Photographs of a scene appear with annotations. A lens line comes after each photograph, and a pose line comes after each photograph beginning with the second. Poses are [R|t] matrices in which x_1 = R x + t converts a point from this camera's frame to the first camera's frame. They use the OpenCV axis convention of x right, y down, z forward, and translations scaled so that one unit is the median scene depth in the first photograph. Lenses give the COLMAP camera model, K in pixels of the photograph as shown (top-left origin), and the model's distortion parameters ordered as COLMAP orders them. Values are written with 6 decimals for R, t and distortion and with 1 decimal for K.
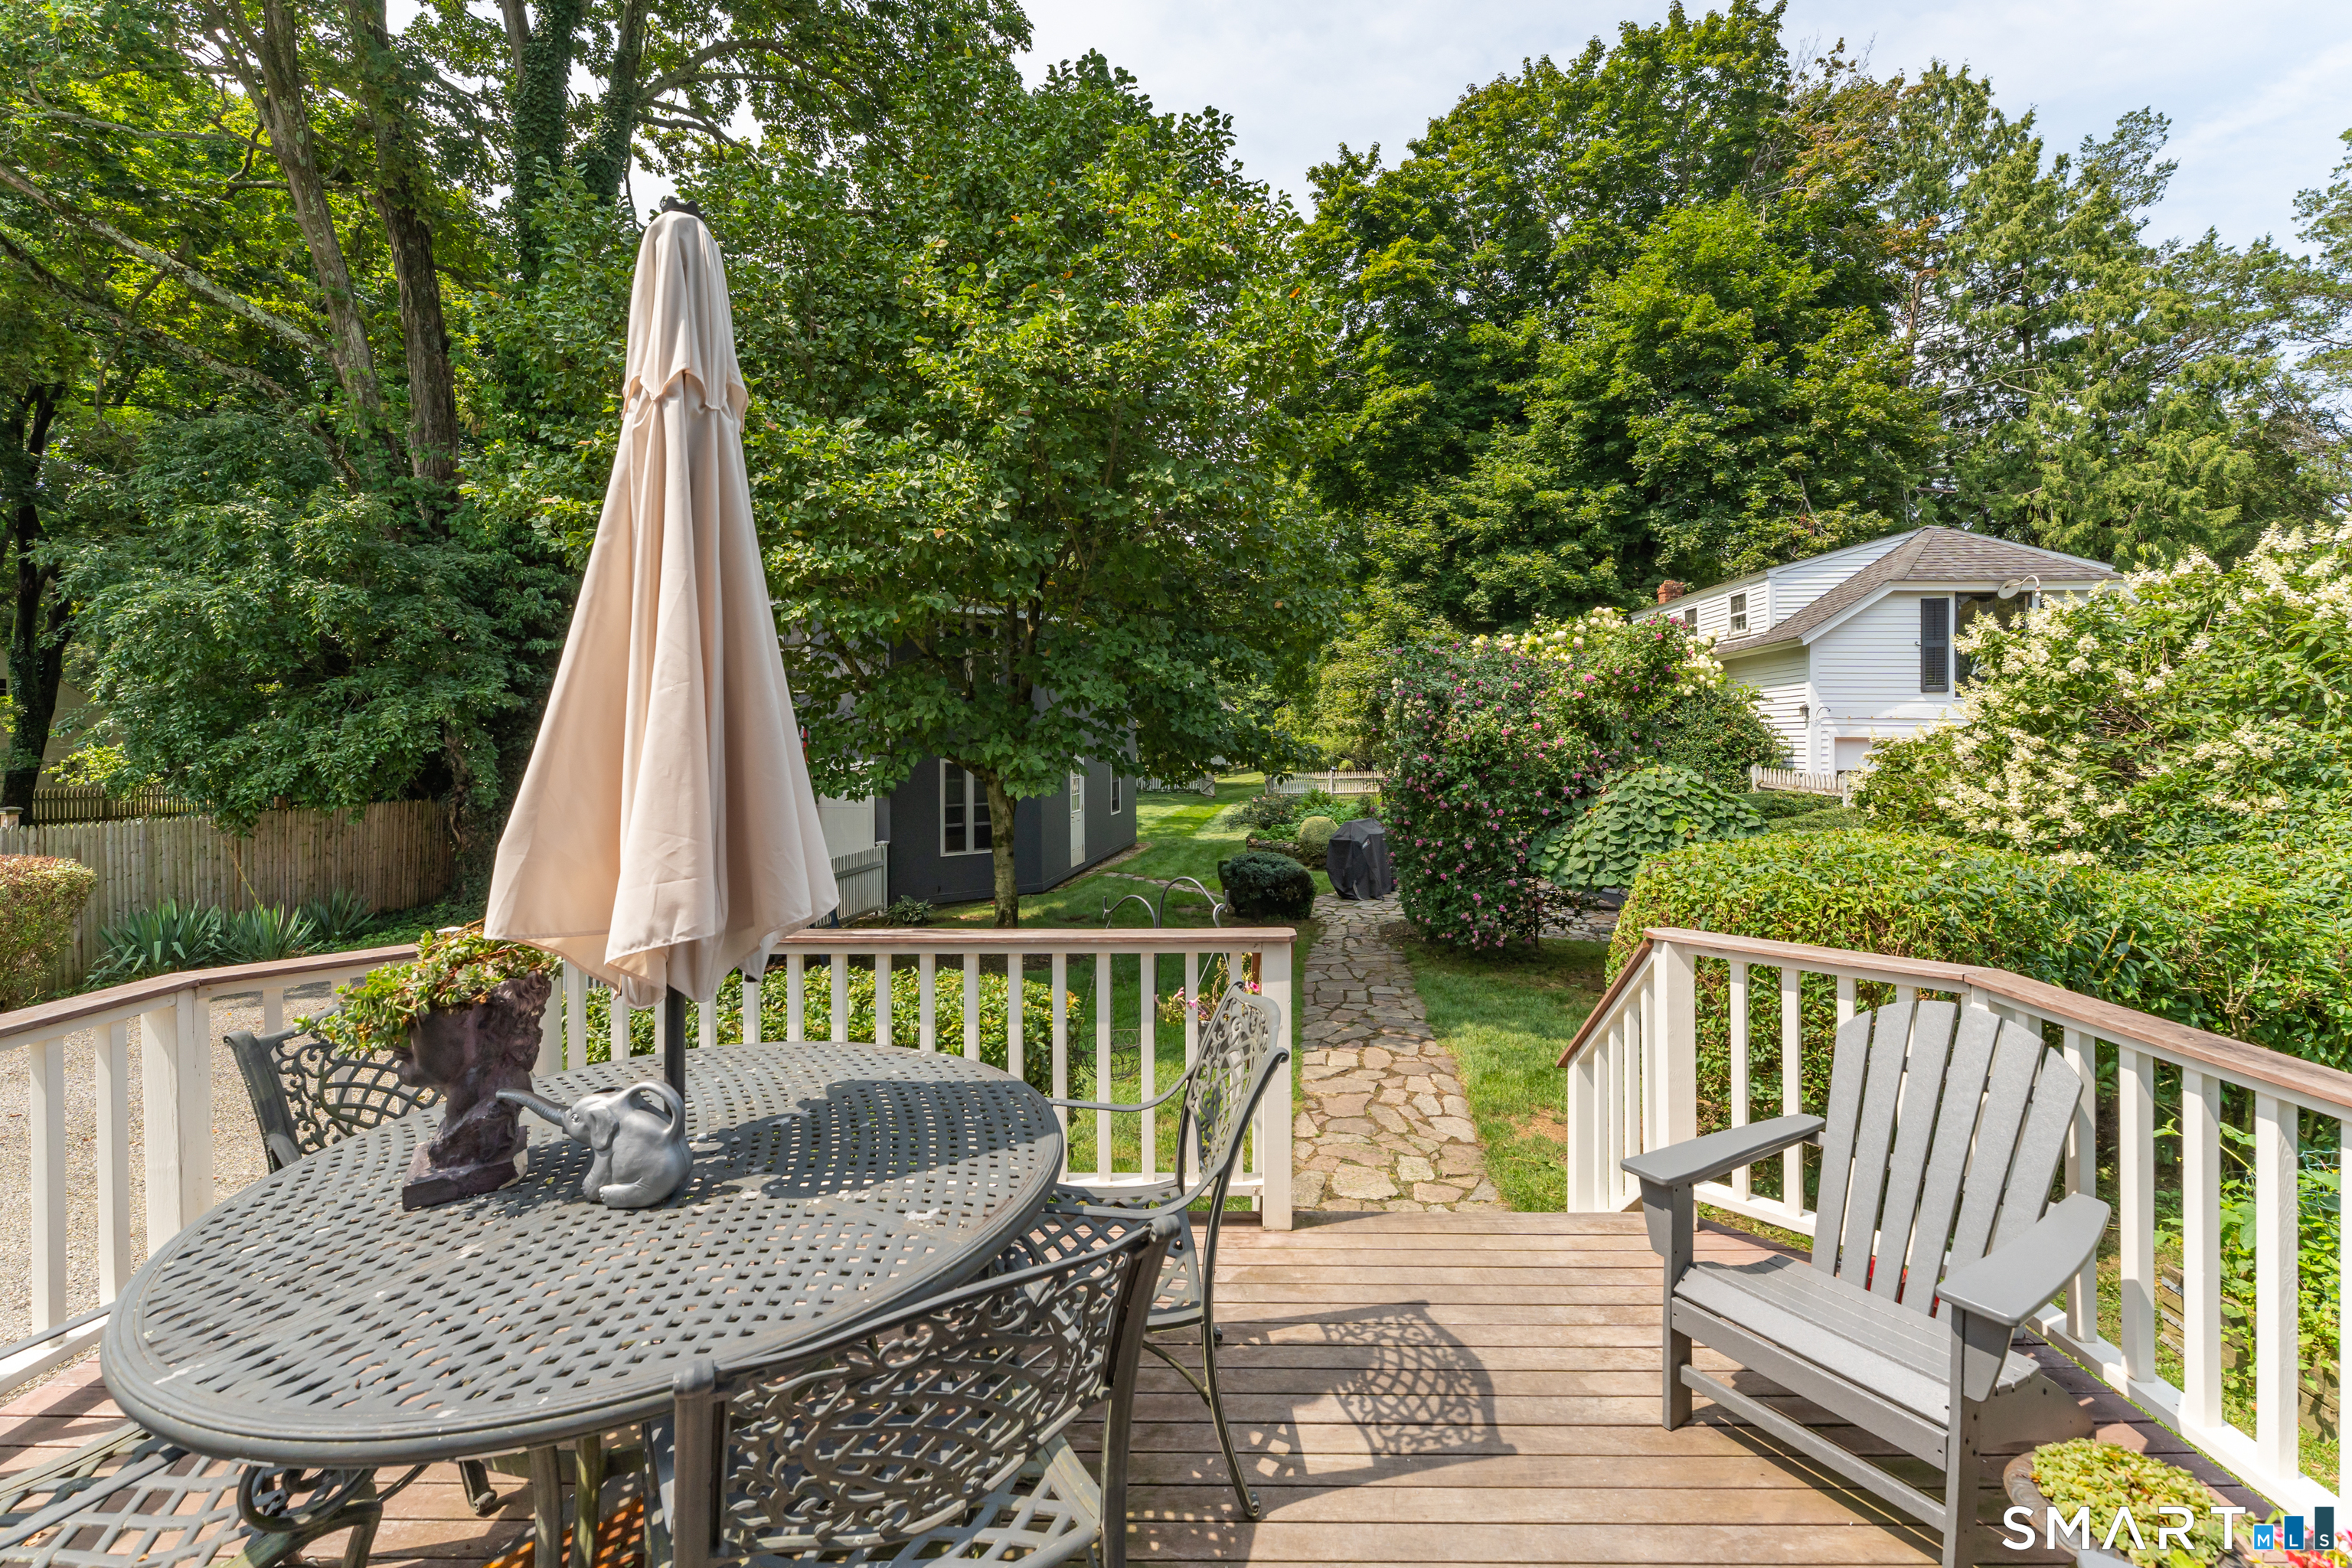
lens RADIAL K [[939.7, 0, 1176.0], [0, 939.7, 784.0], [0, 0, 1]] dist [-0.001329, -0.000135]
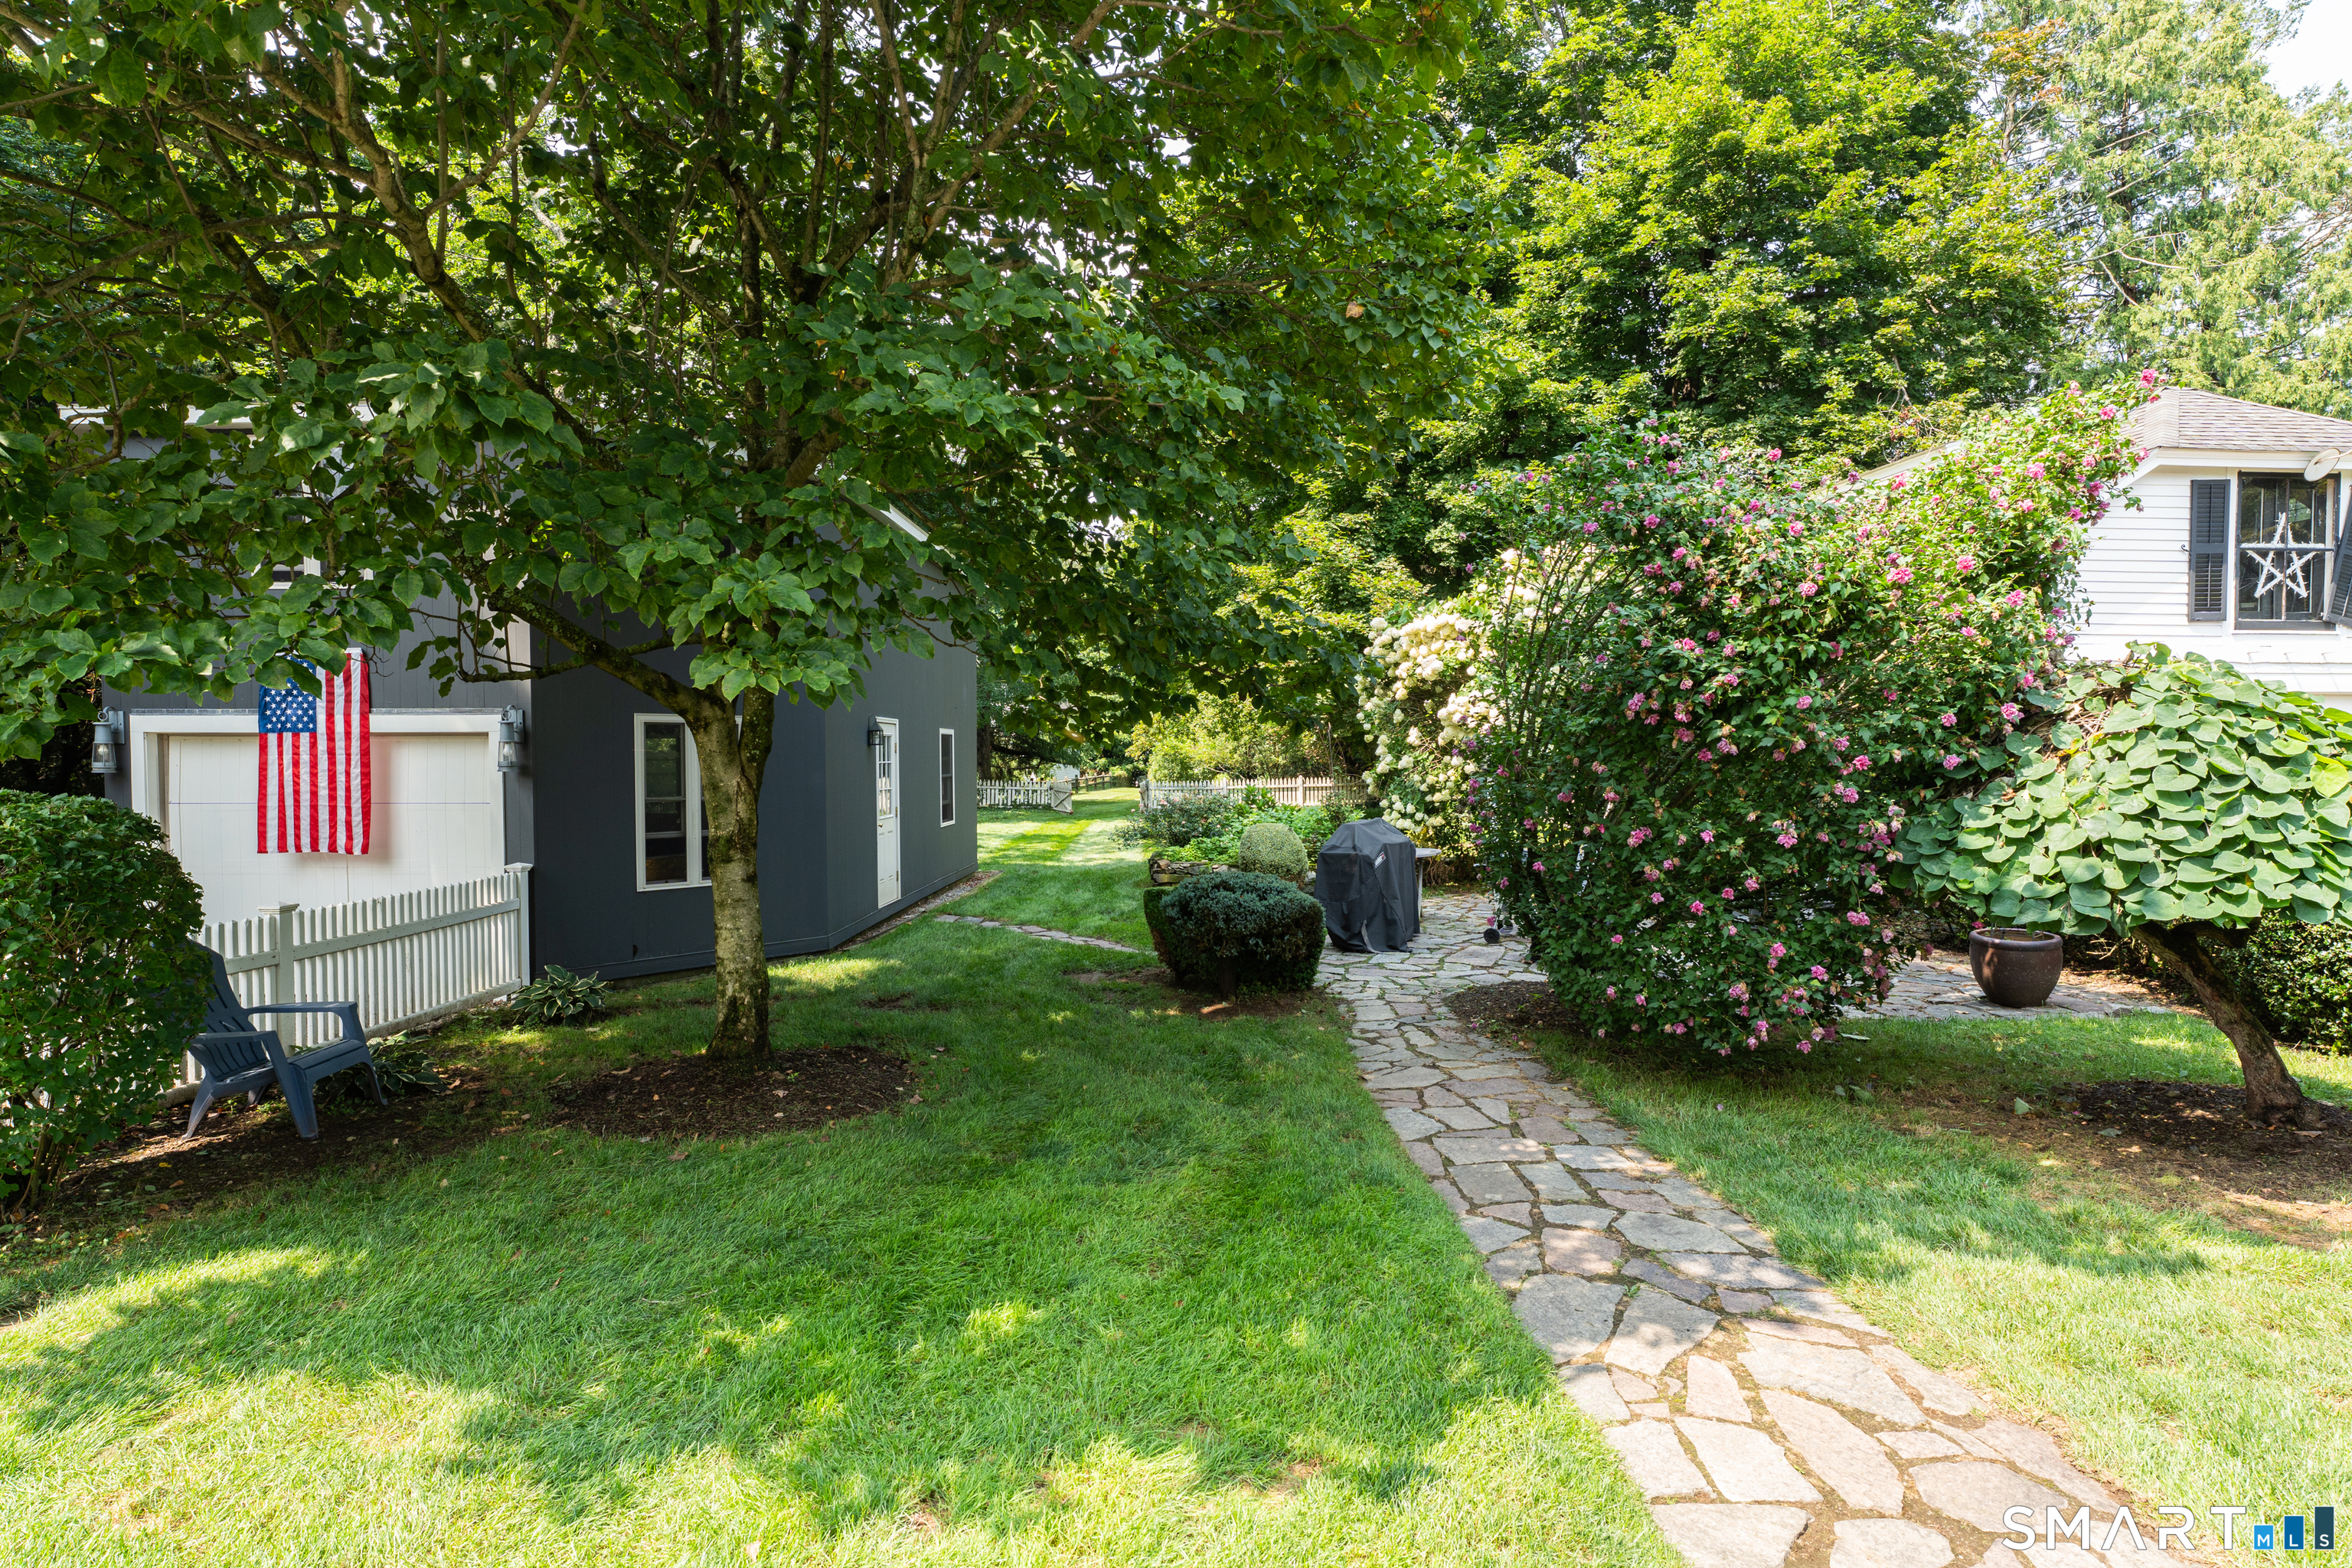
lens RADIAL K [[1203.6, 0, 1176.0], [0, 1203.6, 784.0], [0, 0, 1]] dist [0.001423, -0.000651]
pose [[0.990938, -0.002862, 0.134286, -0.018206], [0.004851, 0.999883, -0.014489, 0.014902], [-0.134229, 0.015009, 0.990837, 0.147676]]
